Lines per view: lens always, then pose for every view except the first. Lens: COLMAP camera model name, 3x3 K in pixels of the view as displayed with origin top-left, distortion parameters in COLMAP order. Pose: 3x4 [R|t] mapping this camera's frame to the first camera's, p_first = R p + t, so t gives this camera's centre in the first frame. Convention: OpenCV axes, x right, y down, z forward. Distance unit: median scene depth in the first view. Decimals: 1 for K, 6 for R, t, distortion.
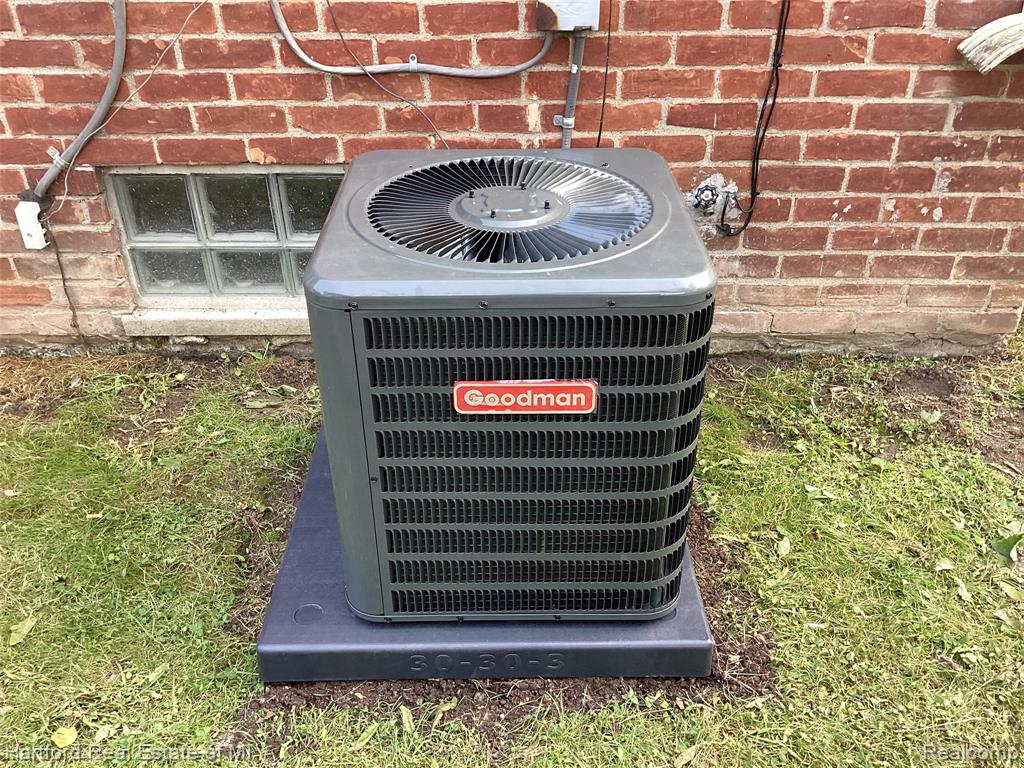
lens RADIAL K [[915.5, 0, 514.9], [0, 915.5, 386.4], [0, 0, 1]] dist [0.008626, 0.003209]
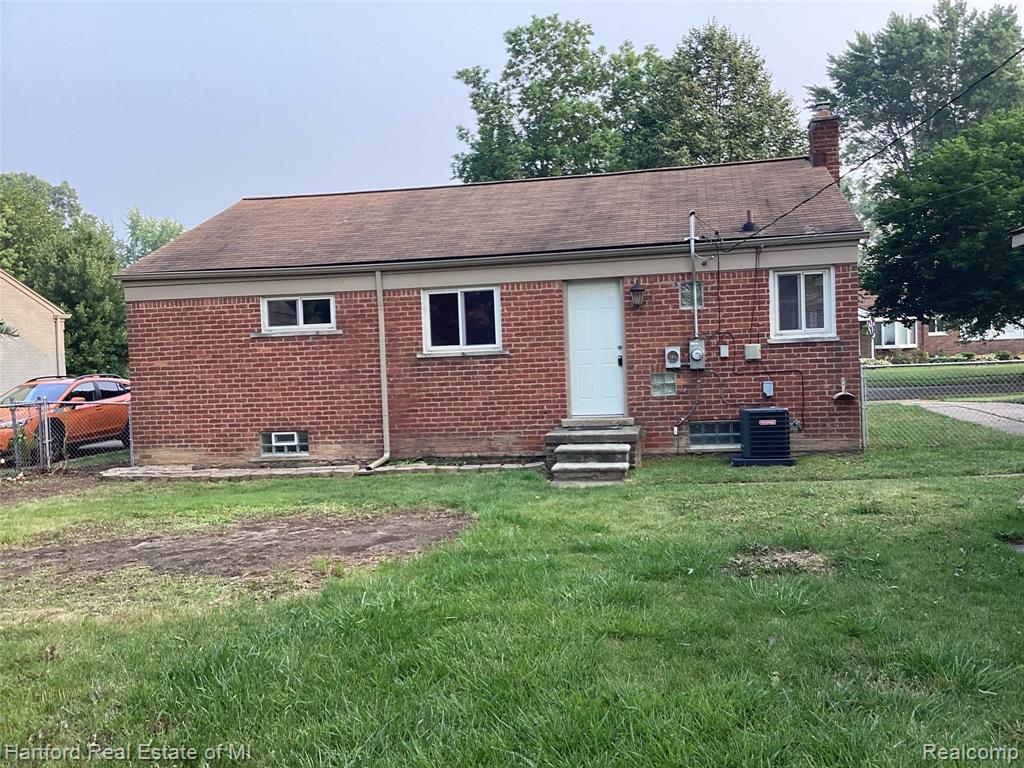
lens RADIAL K [[915.5, 0, 510.7], [0, 915.5, 384.5], [0, 0, 1]] dist [0.008626, 0.003209]
pose [[0.980183, -0.030965, -0.195657, -0.413114], [-0.073282, 0.860953, -0.503378, 2.646202], [0.184039, 0.507741, 0.841623, -4.359211]]
